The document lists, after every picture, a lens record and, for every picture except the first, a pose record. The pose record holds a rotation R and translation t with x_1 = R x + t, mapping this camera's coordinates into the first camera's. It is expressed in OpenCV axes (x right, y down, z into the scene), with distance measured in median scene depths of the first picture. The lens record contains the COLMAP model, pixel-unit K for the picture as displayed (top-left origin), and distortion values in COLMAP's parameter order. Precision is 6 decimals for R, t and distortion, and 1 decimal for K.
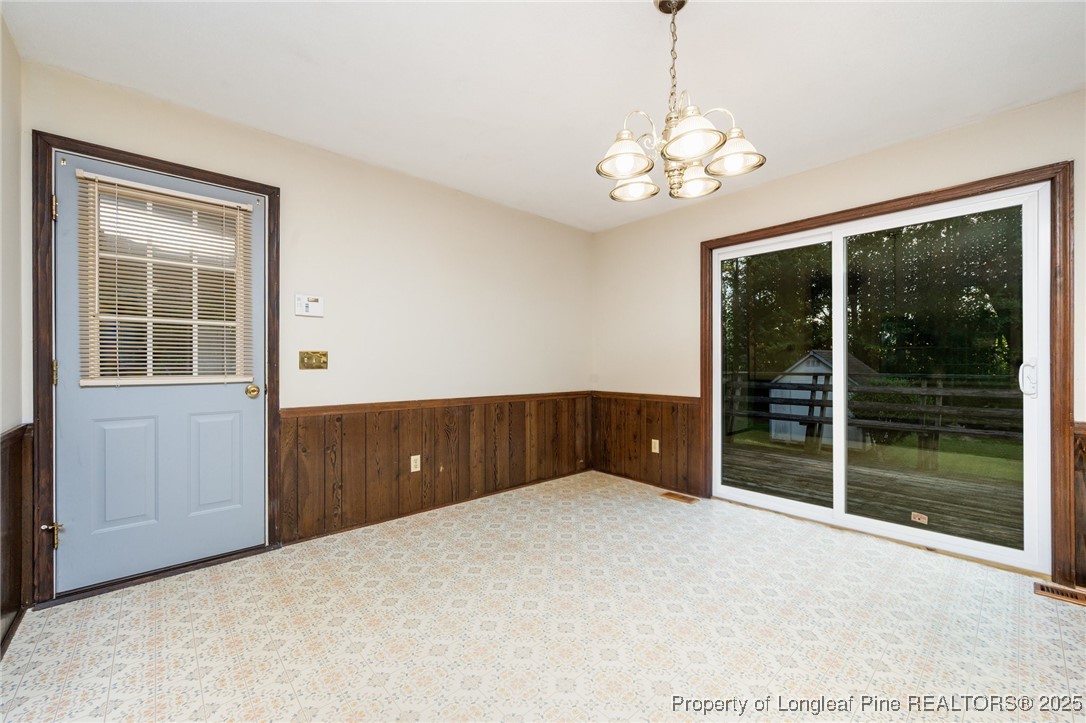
lens RADIAL K [[431.7, 0, 537.5], [0, 431.7, 364.1], [0, 0, 1]] dist [-0.001618, -0.000232]
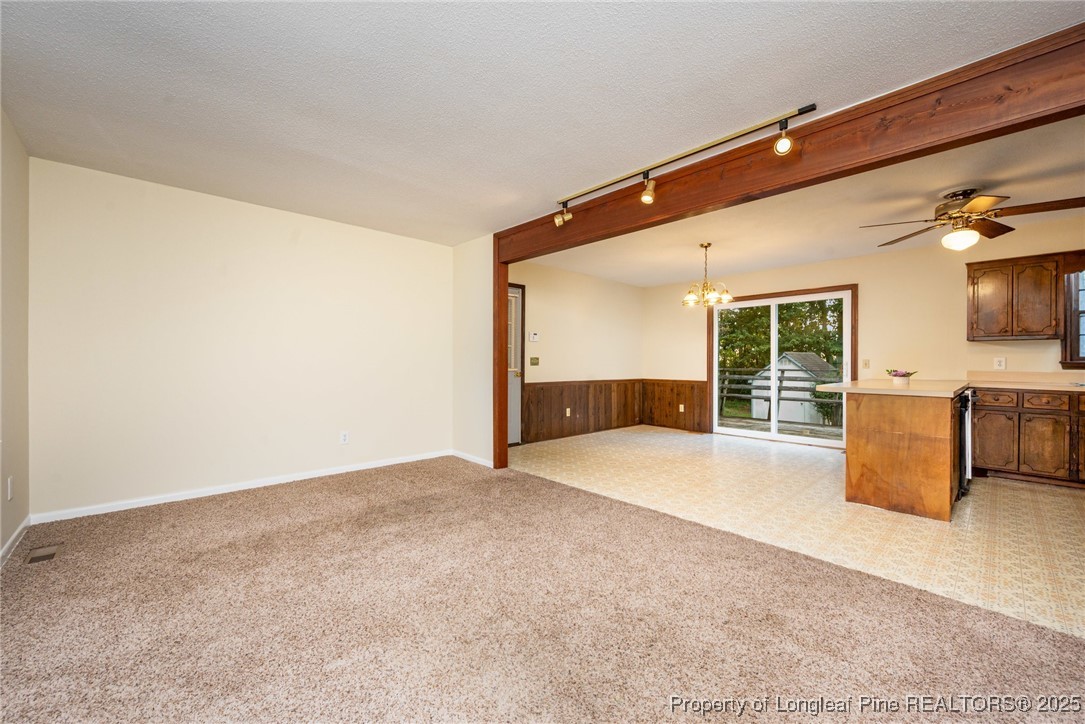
lens RADIAL K [[431.3, 0, 540.0], [0, 431.3, 365.1], [0, 0, 1]] dist [-0.001618, -0.000232]
pose [[0.999951, 0.001813, 0.009732, -0.350844], [-0.001903, 0.999955, 0.009261, -0.007285], [-0.009715, -0.009279, 0.999910, -0.827223]]
